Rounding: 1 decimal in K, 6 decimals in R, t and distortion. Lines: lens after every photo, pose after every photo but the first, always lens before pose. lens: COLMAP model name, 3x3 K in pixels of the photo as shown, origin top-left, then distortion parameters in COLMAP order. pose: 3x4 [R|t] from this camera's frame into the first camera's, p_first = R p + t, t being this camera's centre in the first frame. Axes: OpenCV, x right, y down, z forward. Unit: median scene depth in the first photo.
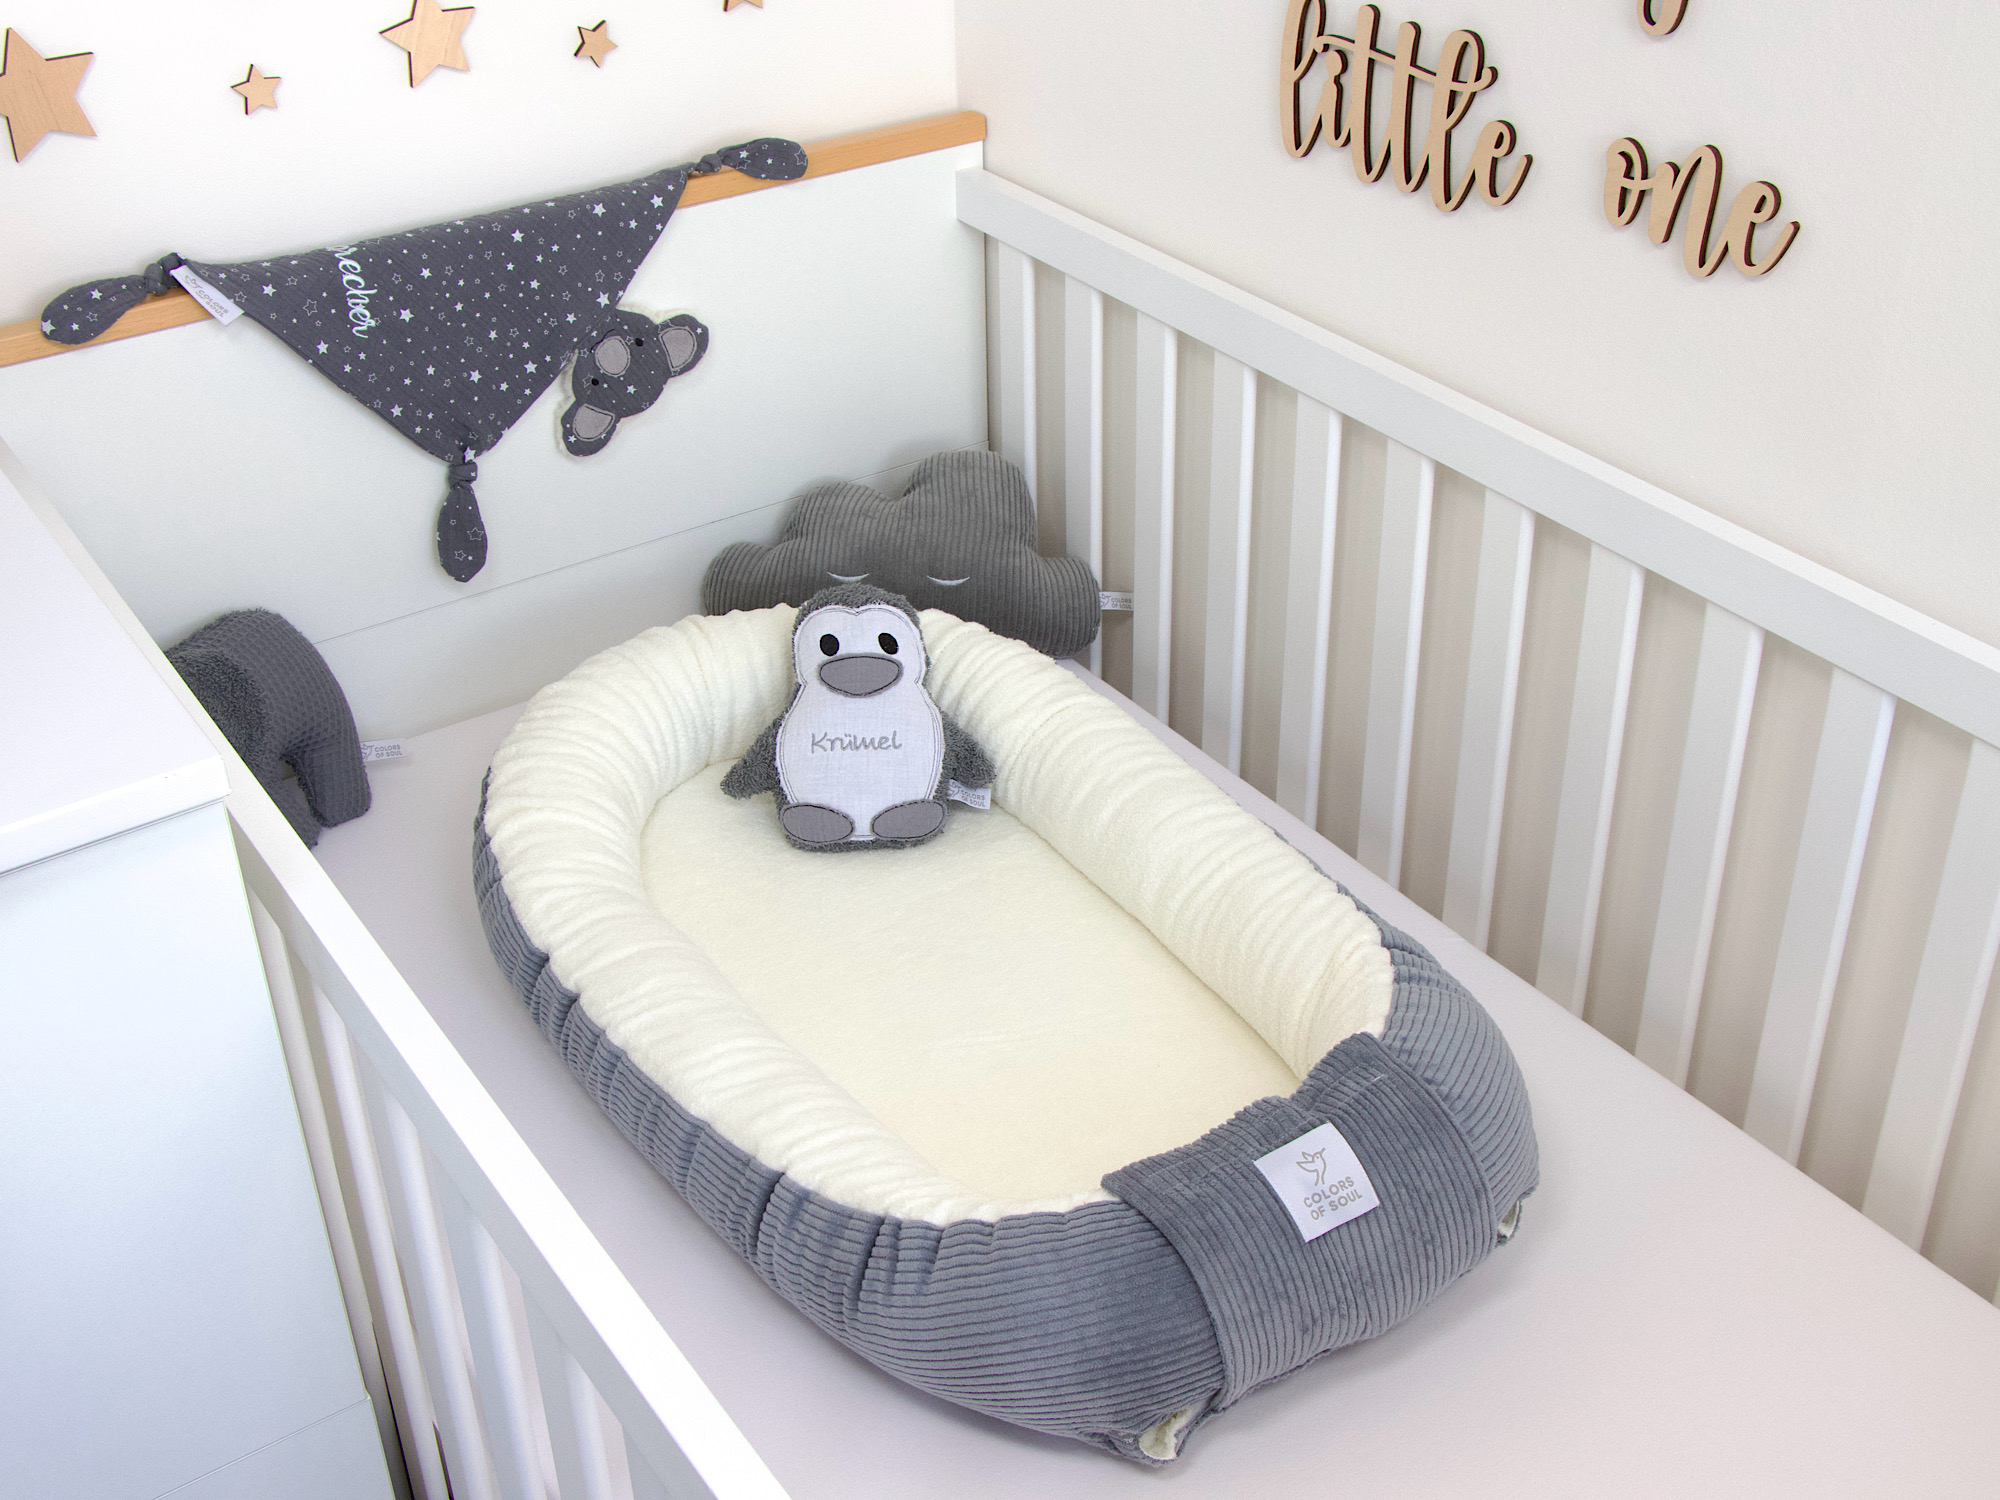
lens RADIAL K [[2311.5, 0, 972.1], [0, 2311.5, 771.9], [0, 0, 1]] dist [-0.091922, 0.166958]
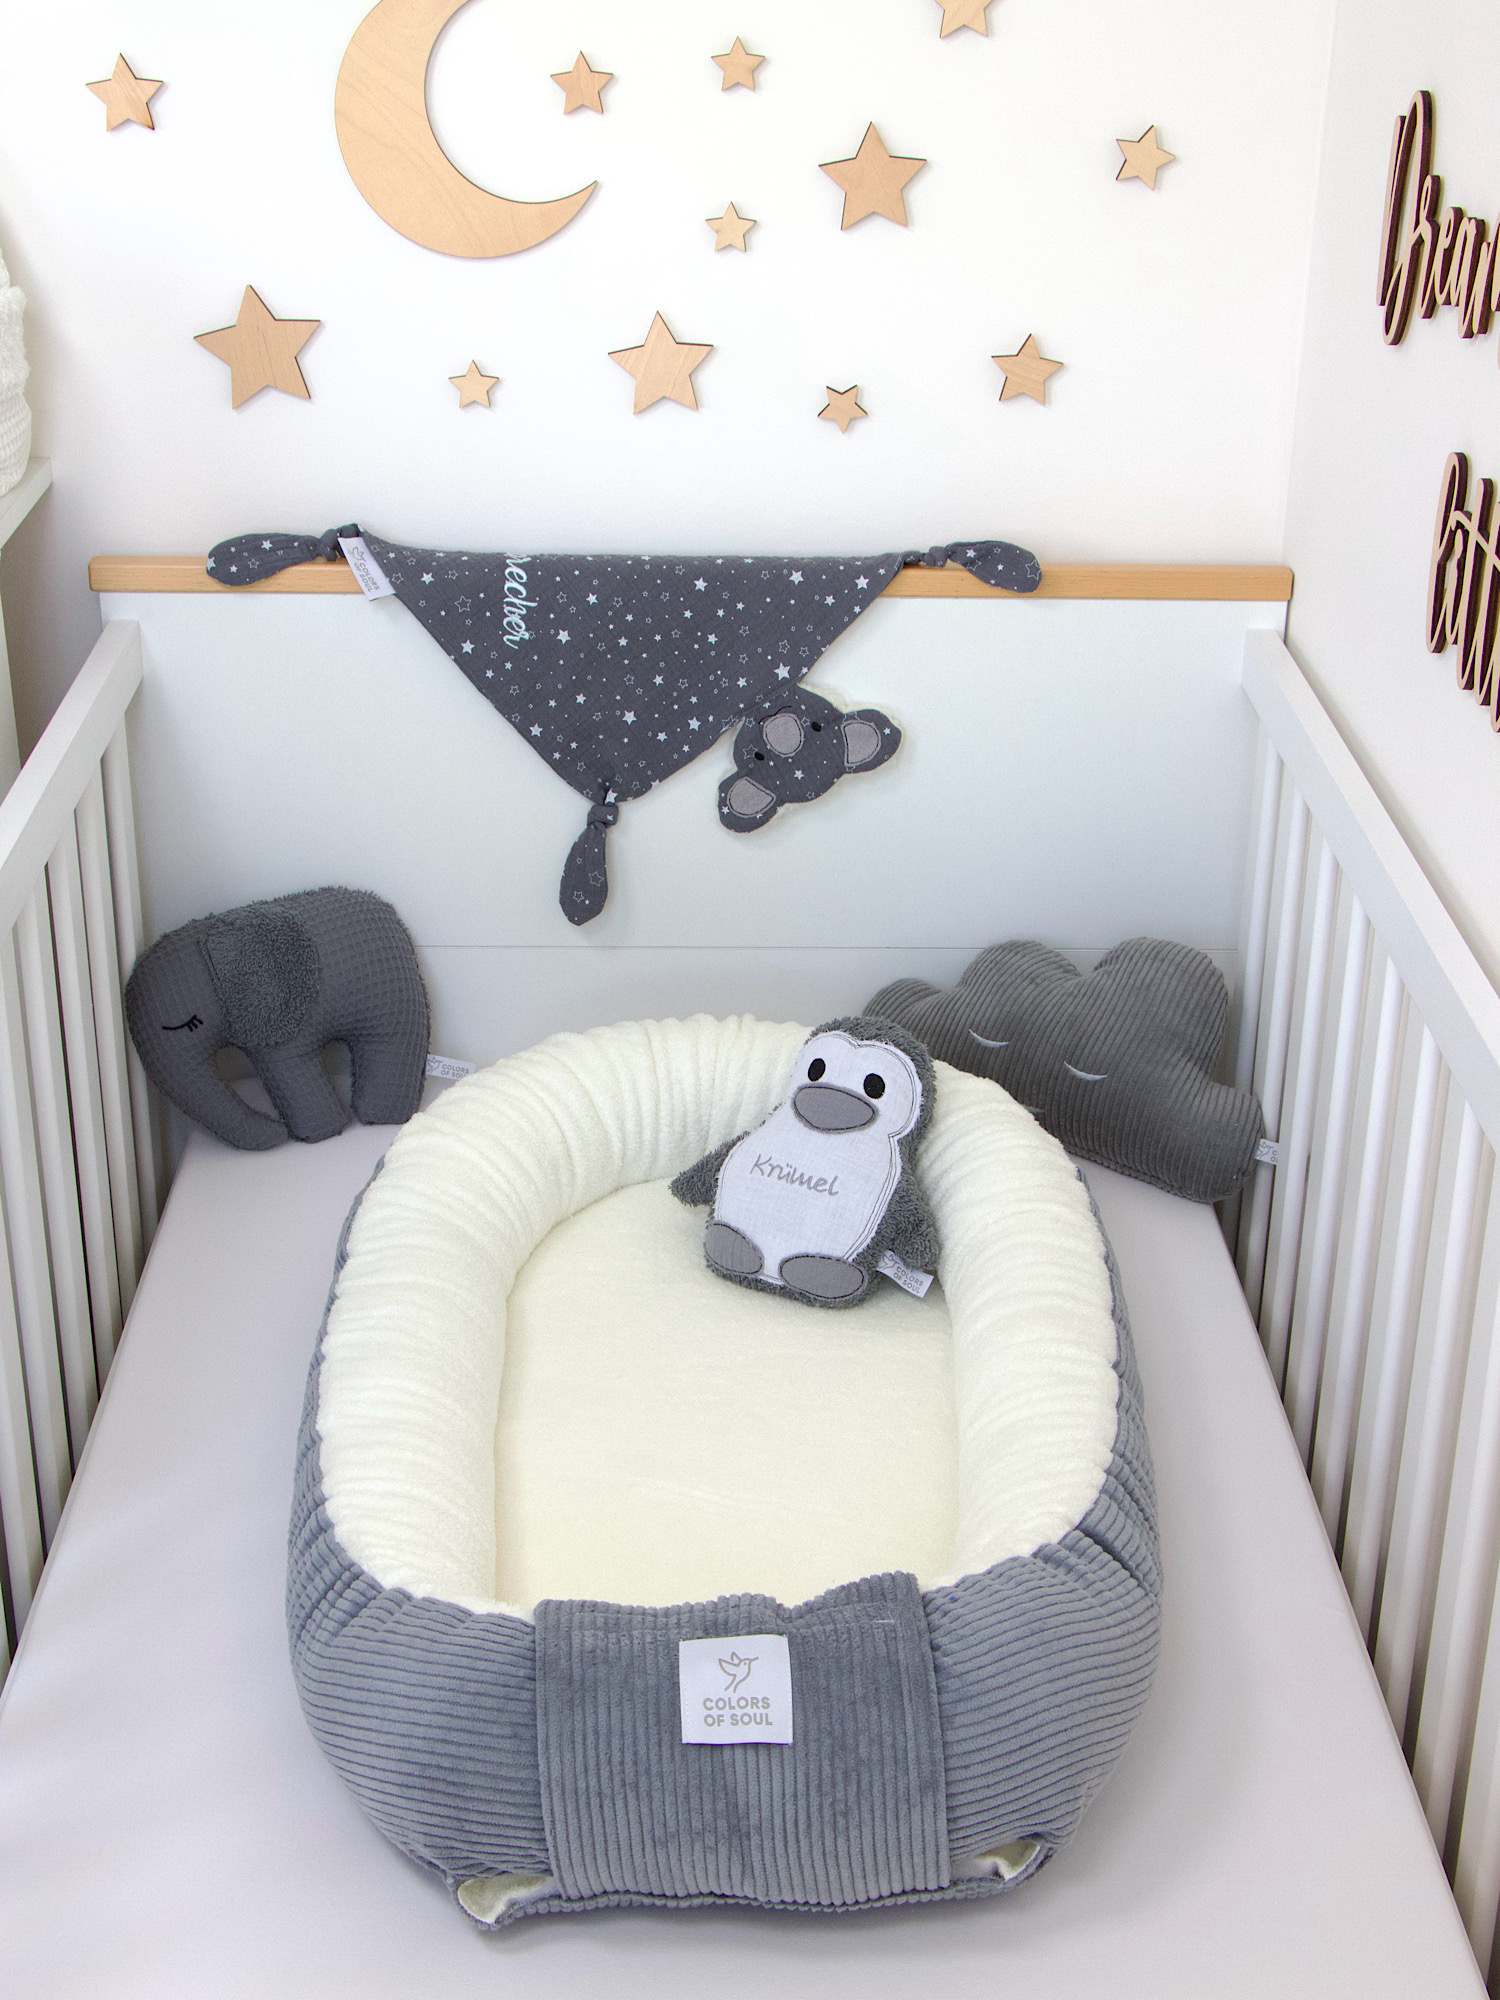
lens RADIAL K [[2829.0, 0, 750.6], [0, 2829.0, 1065.9], [0, 0, 1]] dist [-0.004785, 0.050548]
pose [[0.846241, 0.263741, -0.462945, 0.515835], [-0.316111, 0.947970, -0.037775, -0.007459], [0.428895, 0.178309, 0.885582, 0.004471]]
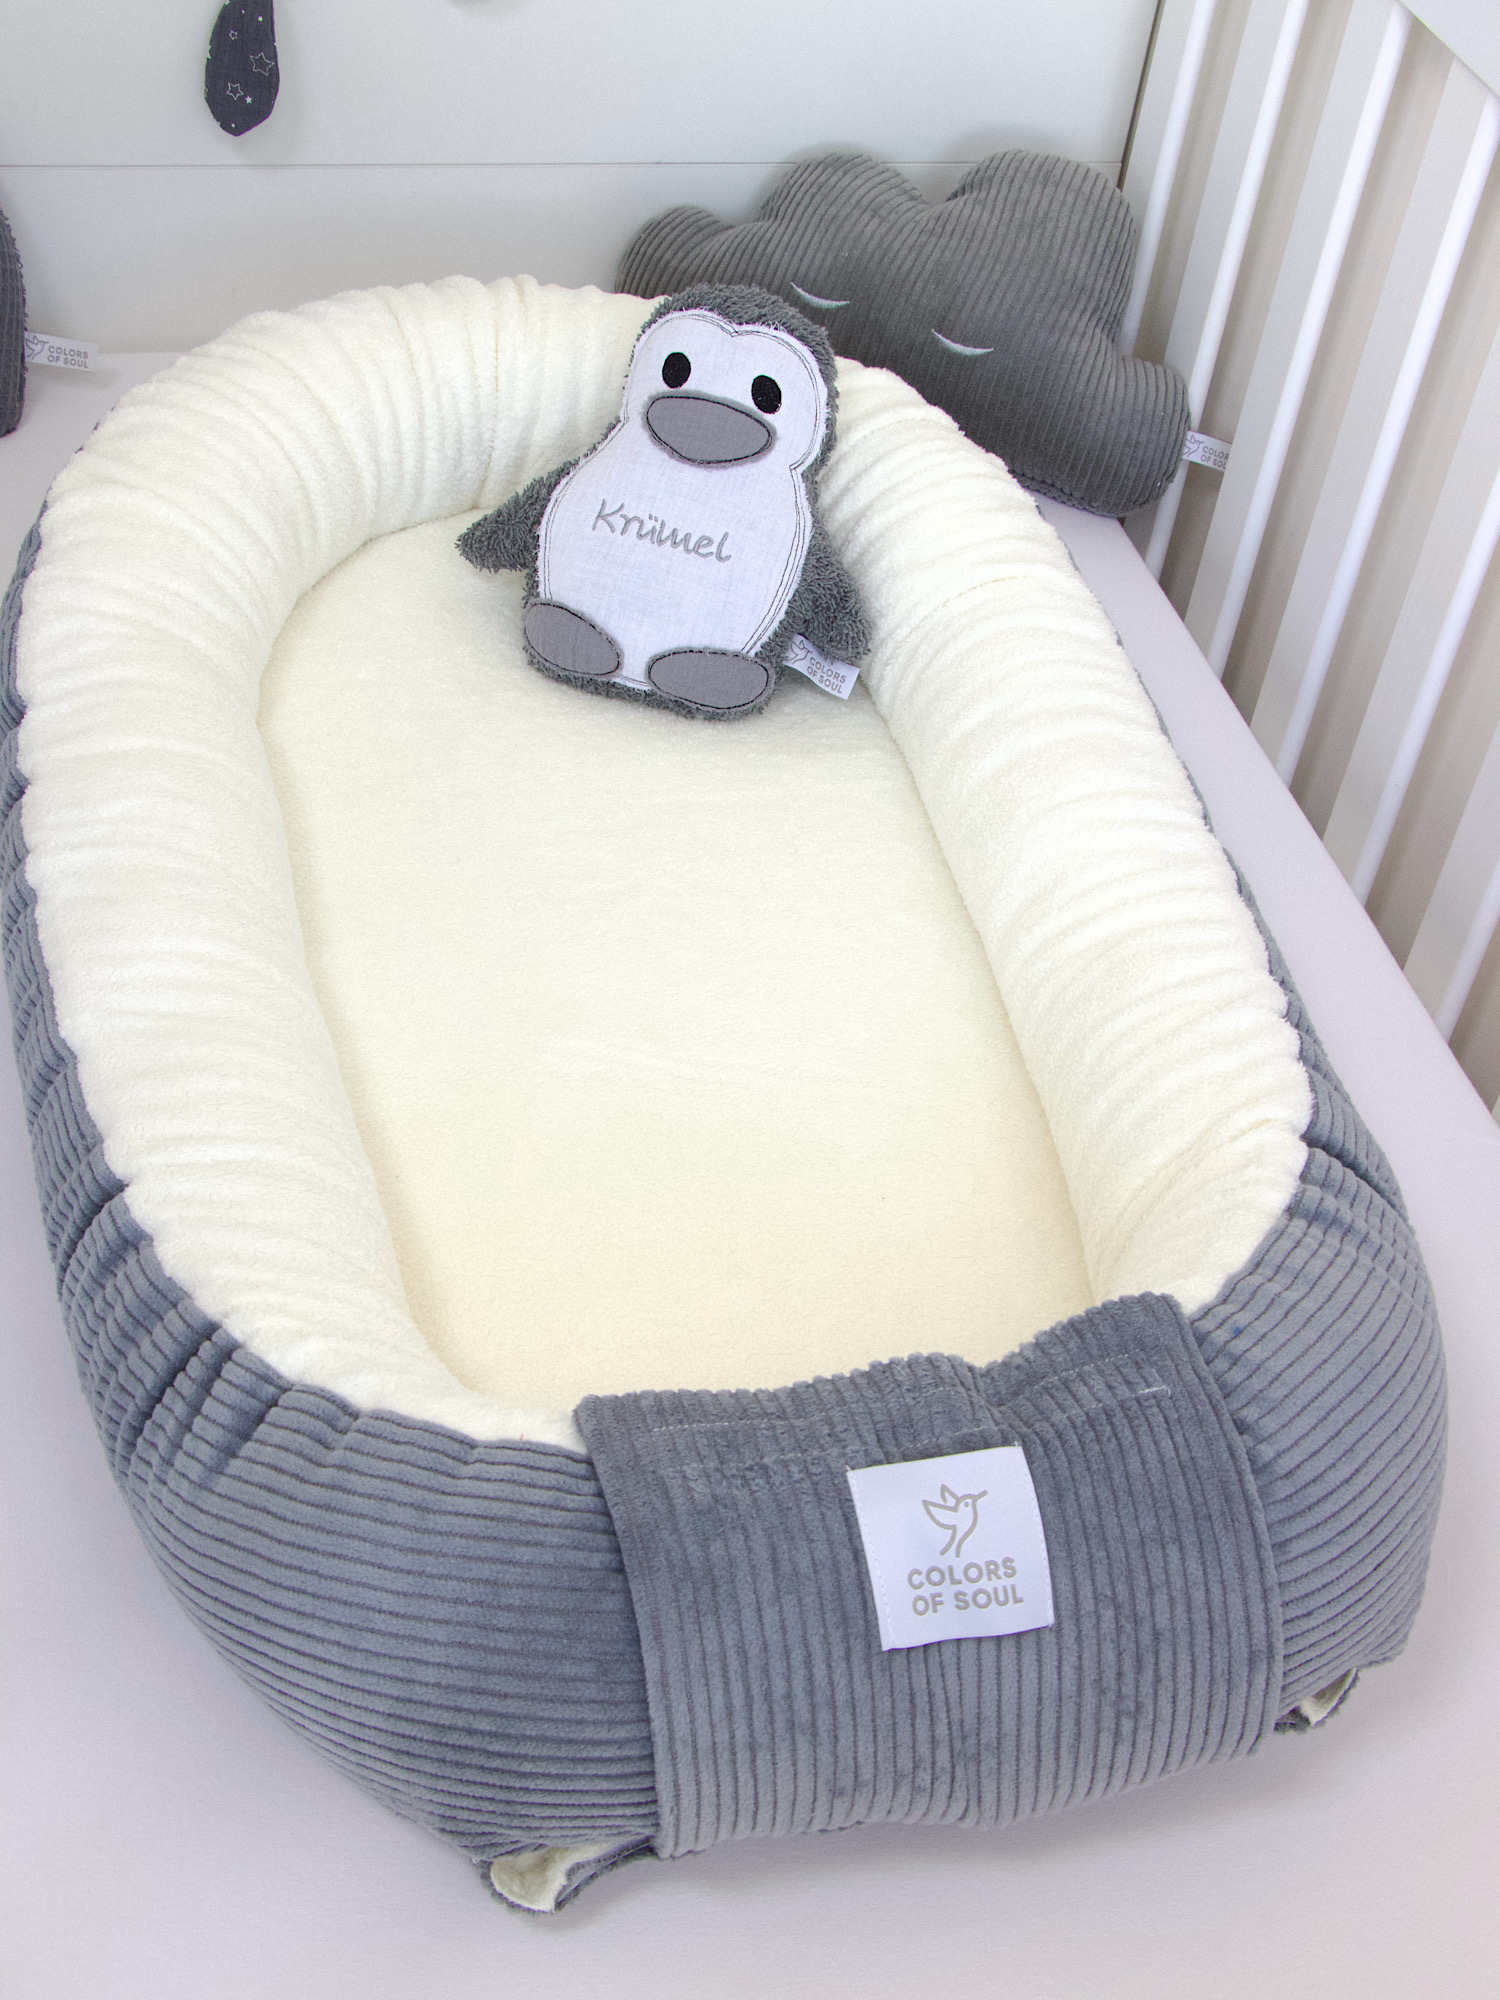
lens RADIAL K [[2514.8, 0, 747.6], [0, 2514.8, 1028.1], [0, 0, 1]] dist [-0.090557, 0.281532]
pose [[0.937202, 0.315979, -0.147681, 0.133862], [-0.286845, 0.939140, 0.189039, -0.025586], [0.198426, -0.134806, 0.970801, 0.390004]]
